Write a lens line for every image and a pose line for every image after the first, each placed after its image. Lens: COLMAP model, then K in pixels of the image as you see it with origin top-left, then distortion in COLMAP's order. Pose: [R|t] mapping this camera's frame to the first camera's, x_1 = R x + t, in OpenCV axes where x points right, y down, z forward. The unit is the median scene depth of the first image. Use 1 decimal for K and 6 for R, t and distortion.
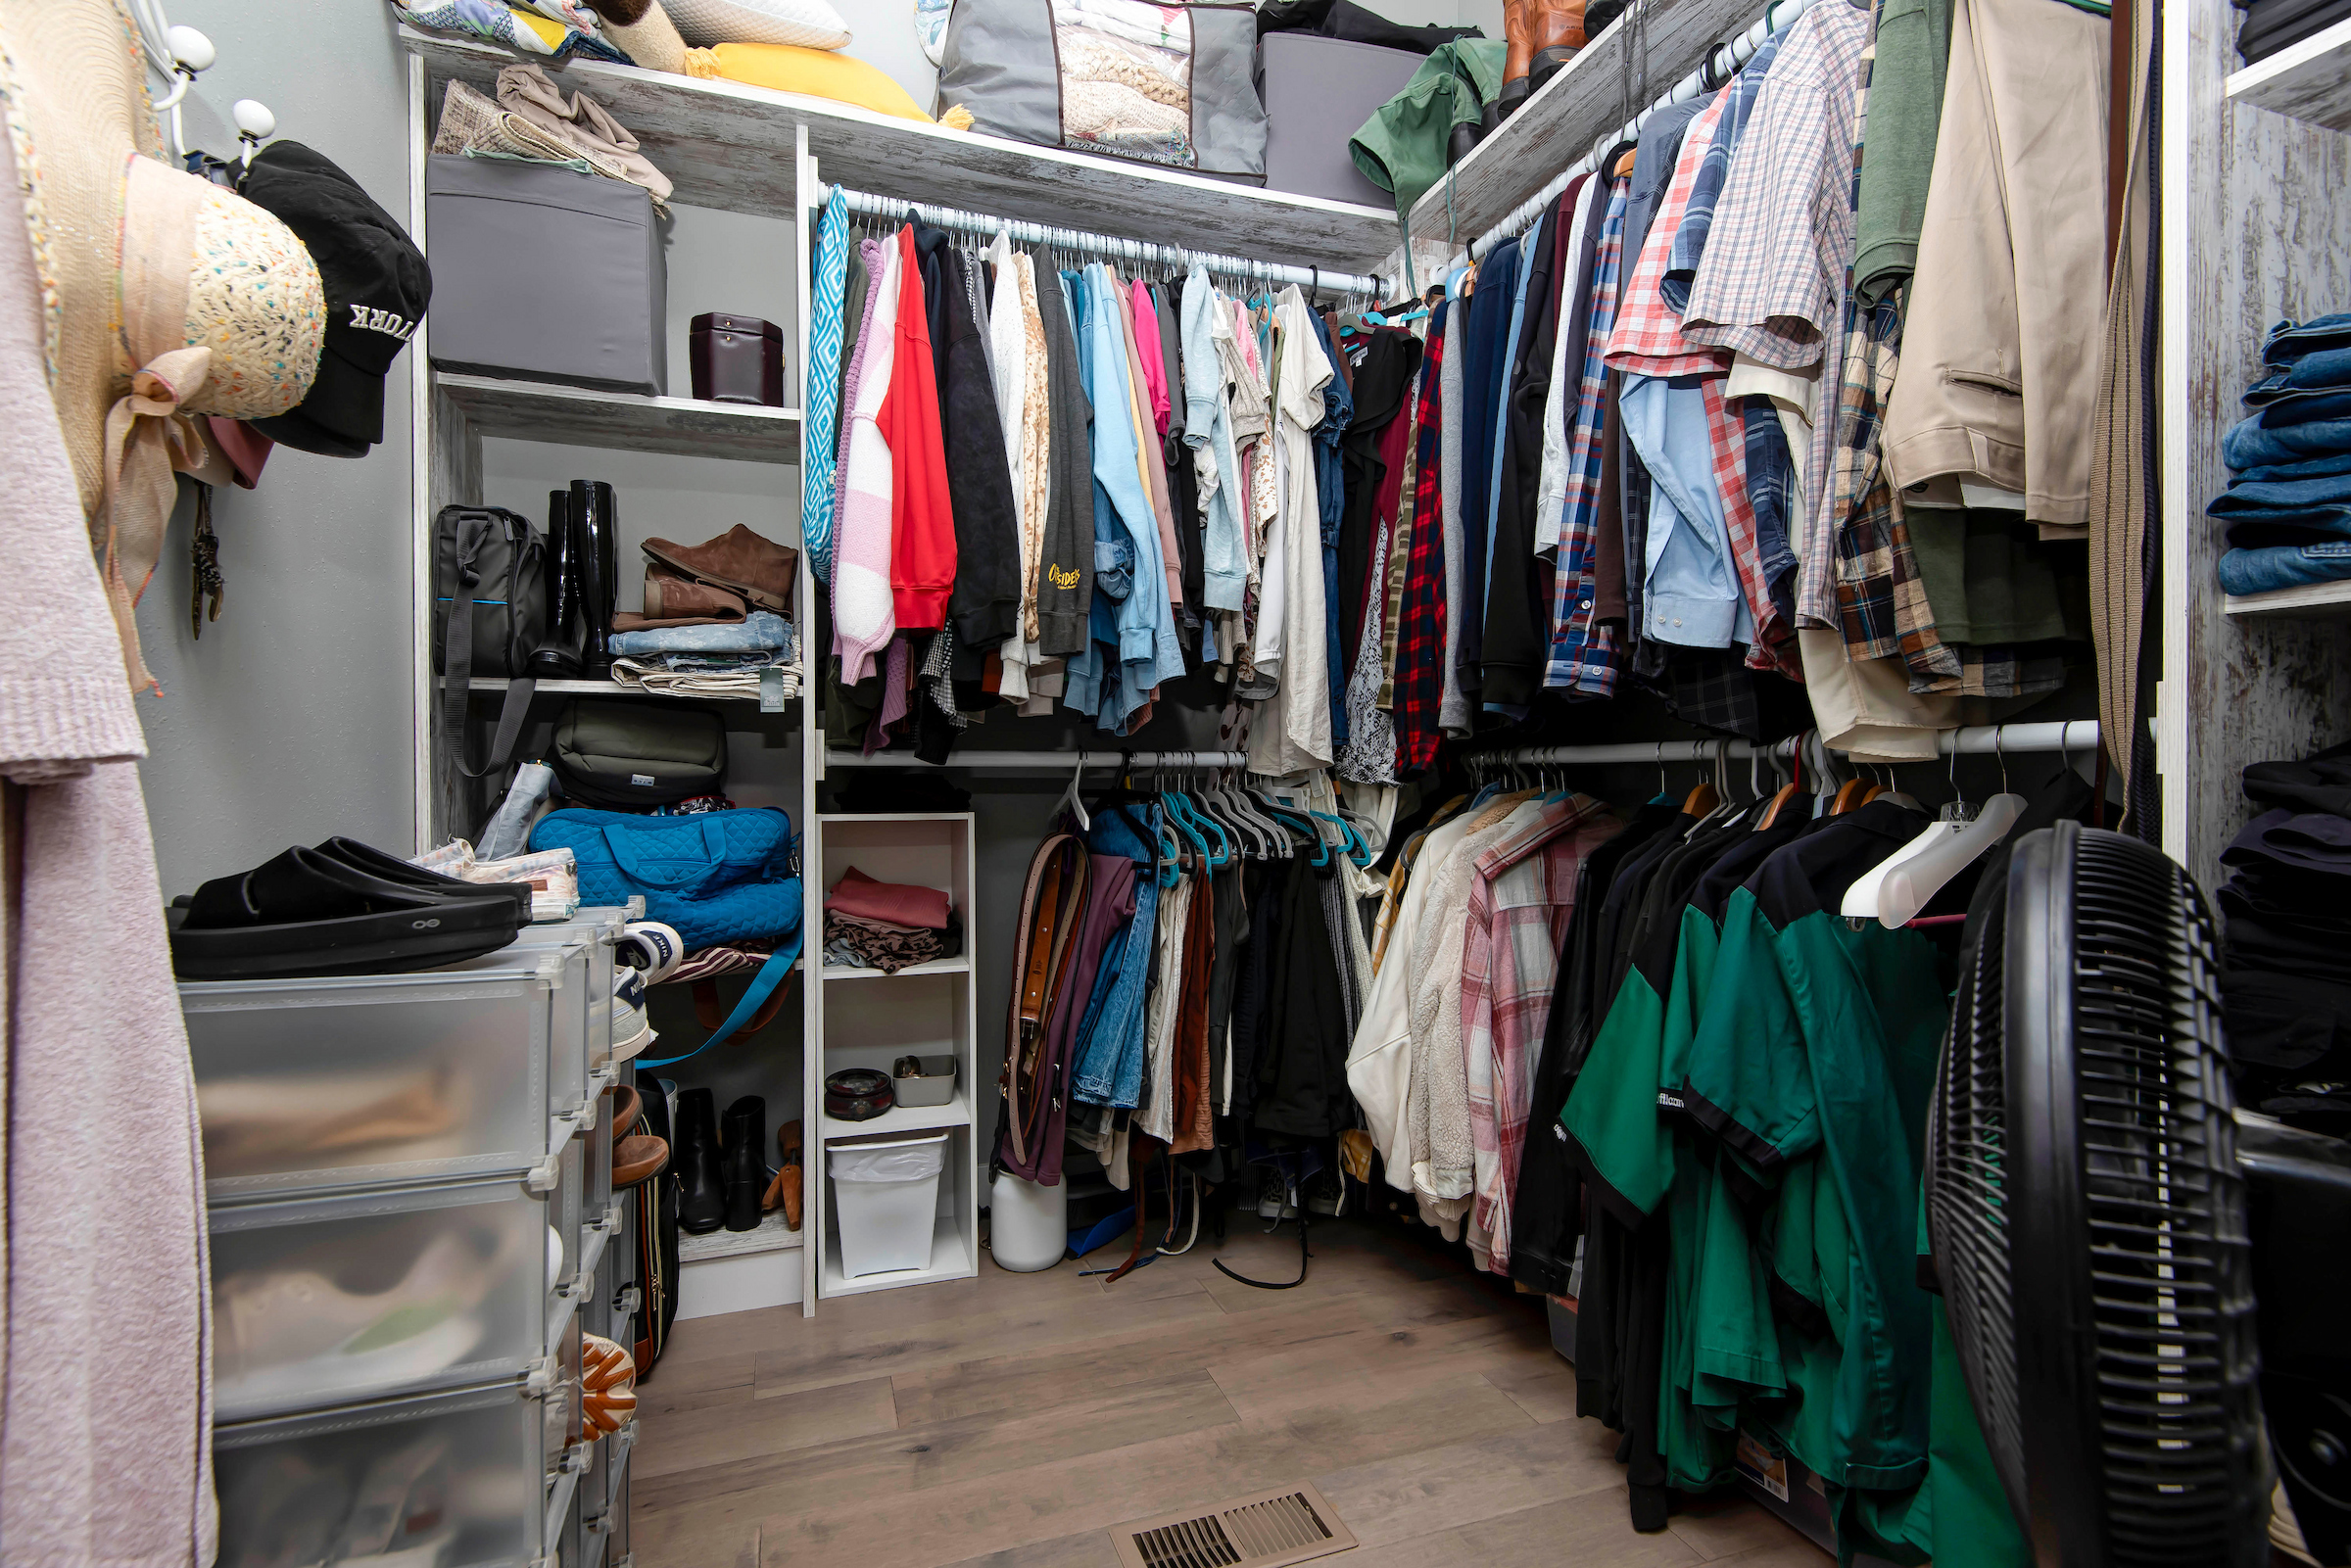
lens RADIAL K [[1087.0, 0, 1143.4], [0, 1087.0, 787.4], [0, 0, 1]] dist [0.049717, -0.025068]
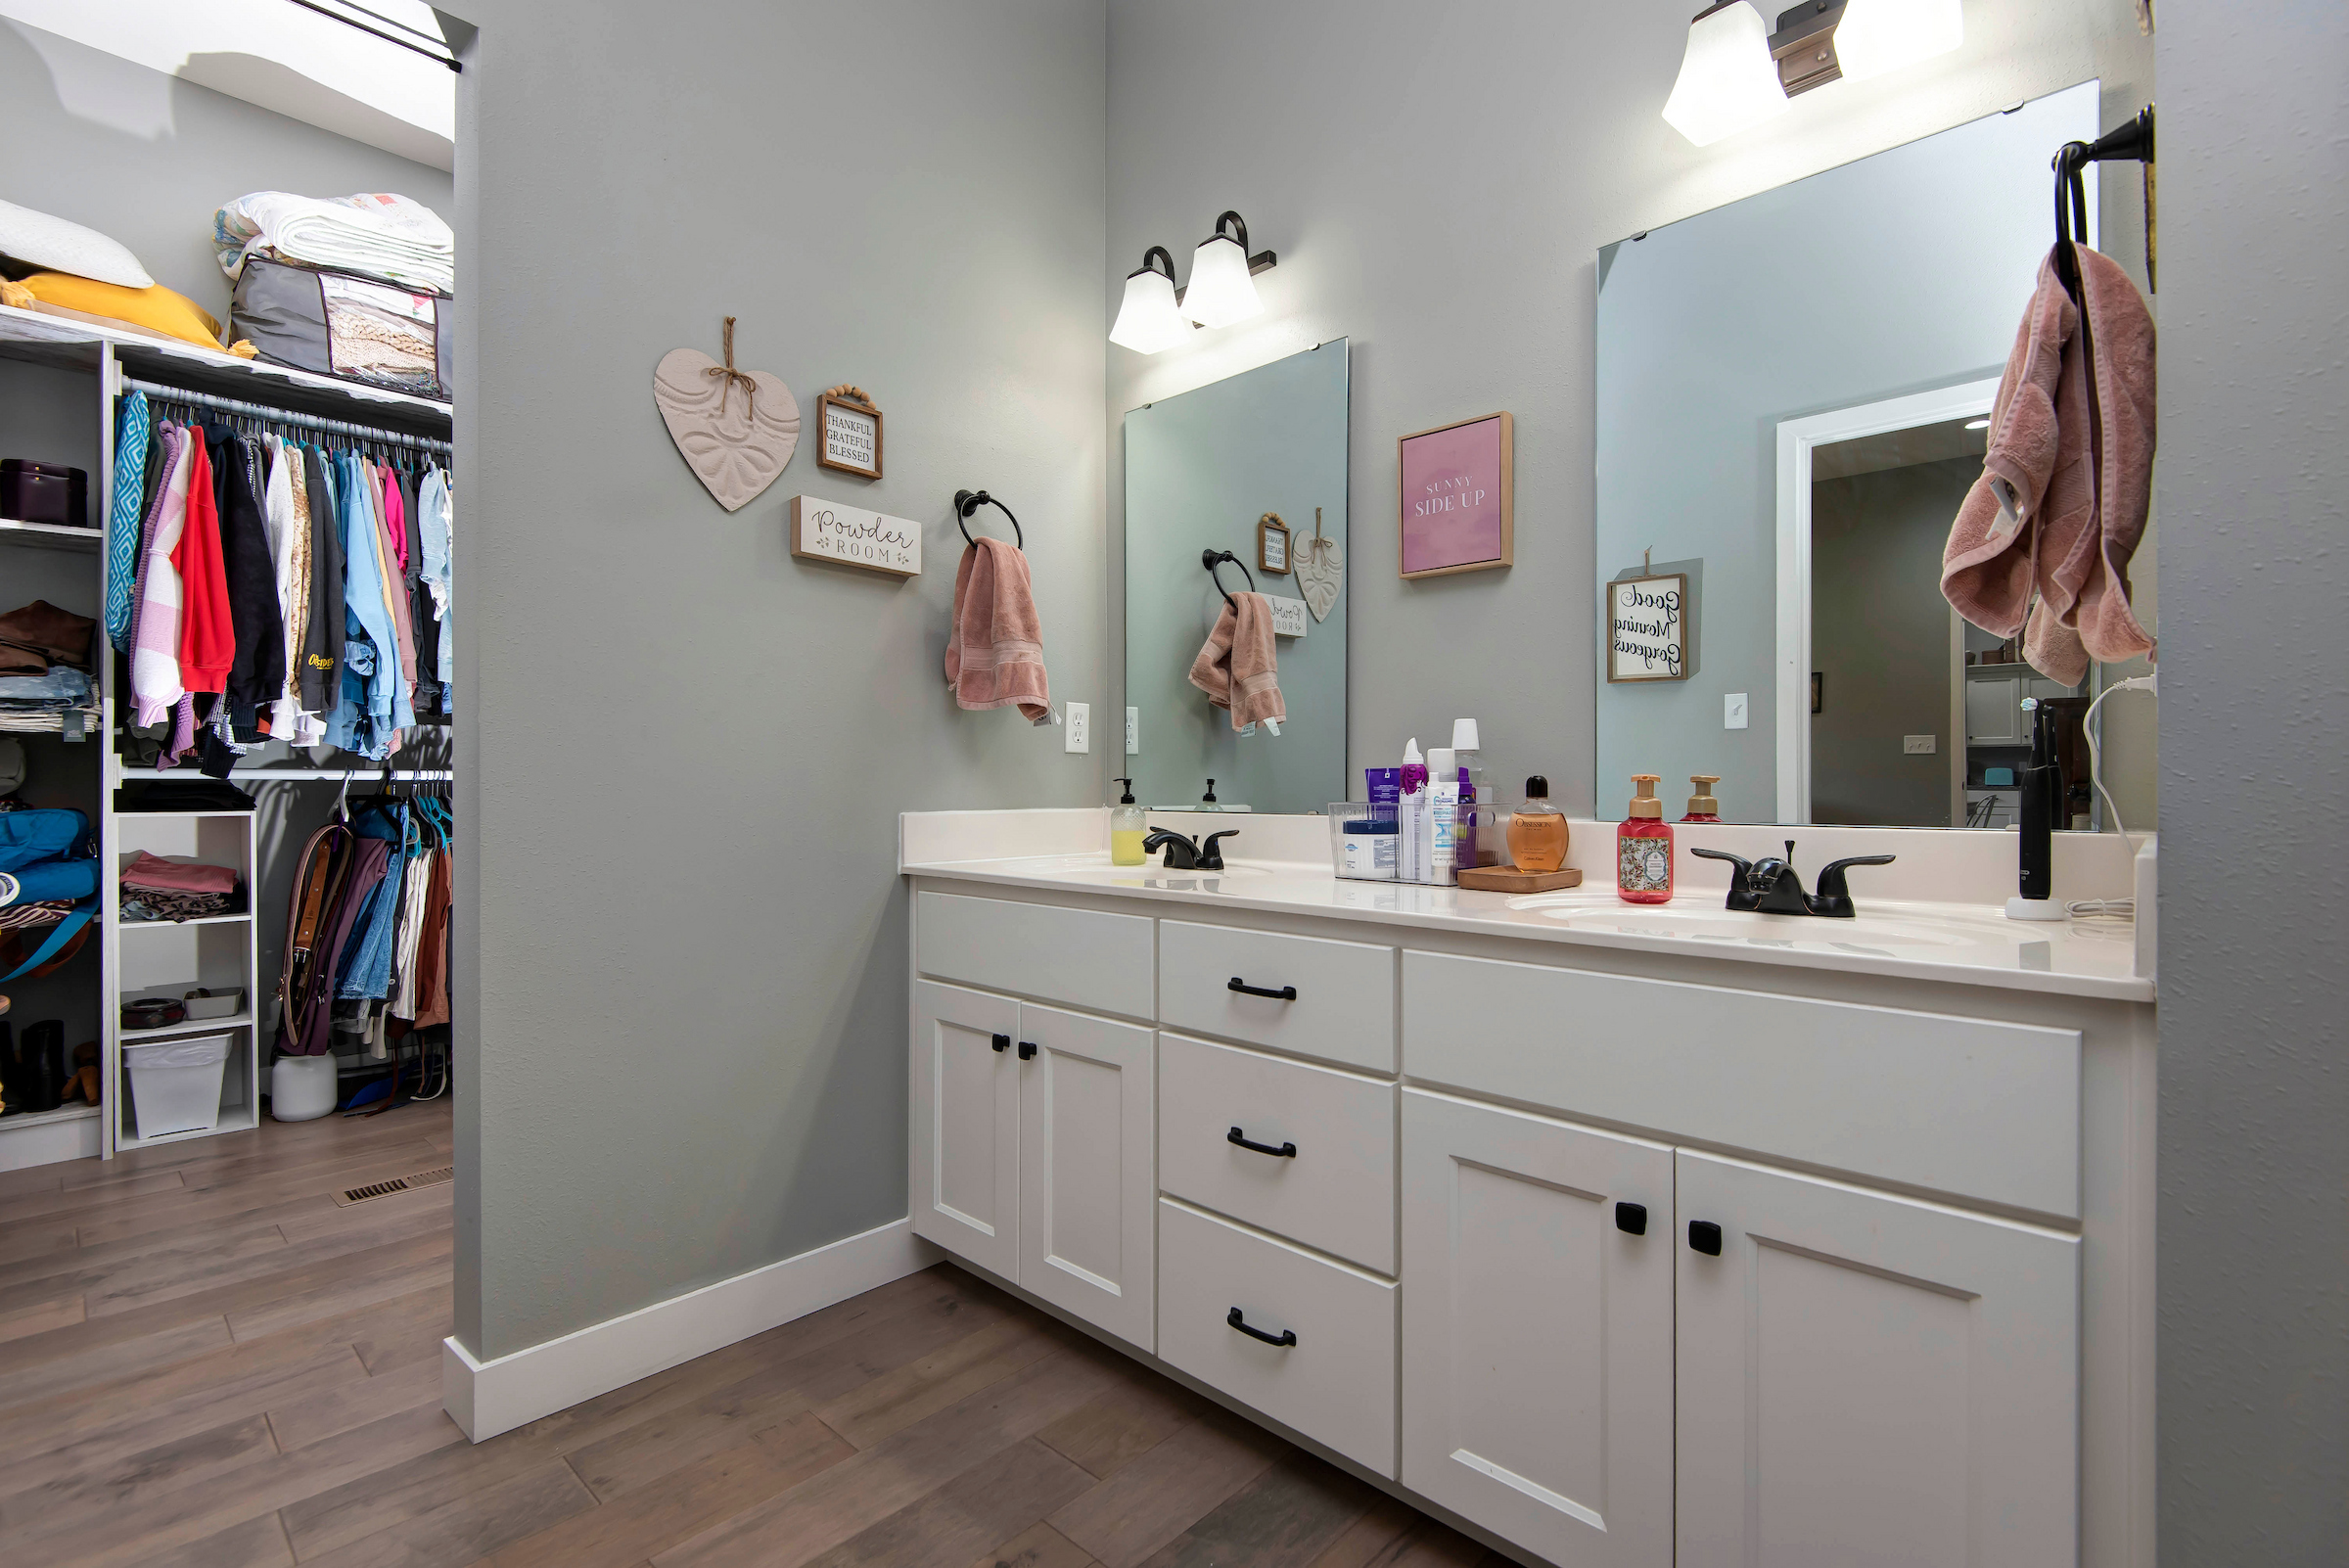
lens RADIAL K [[1086.2, 0, 1142.5], [0, 1086.2, 787.4], [0, 0, 1]] dist [0.049717, -0.025068]
pose [[0.889995, 0.003255, 0.455958, 0.233757], [0.000572, 0.999966, -0.008255, 0.004243], [-0.455969, 0.007607, 0.889963, -0.907804]]
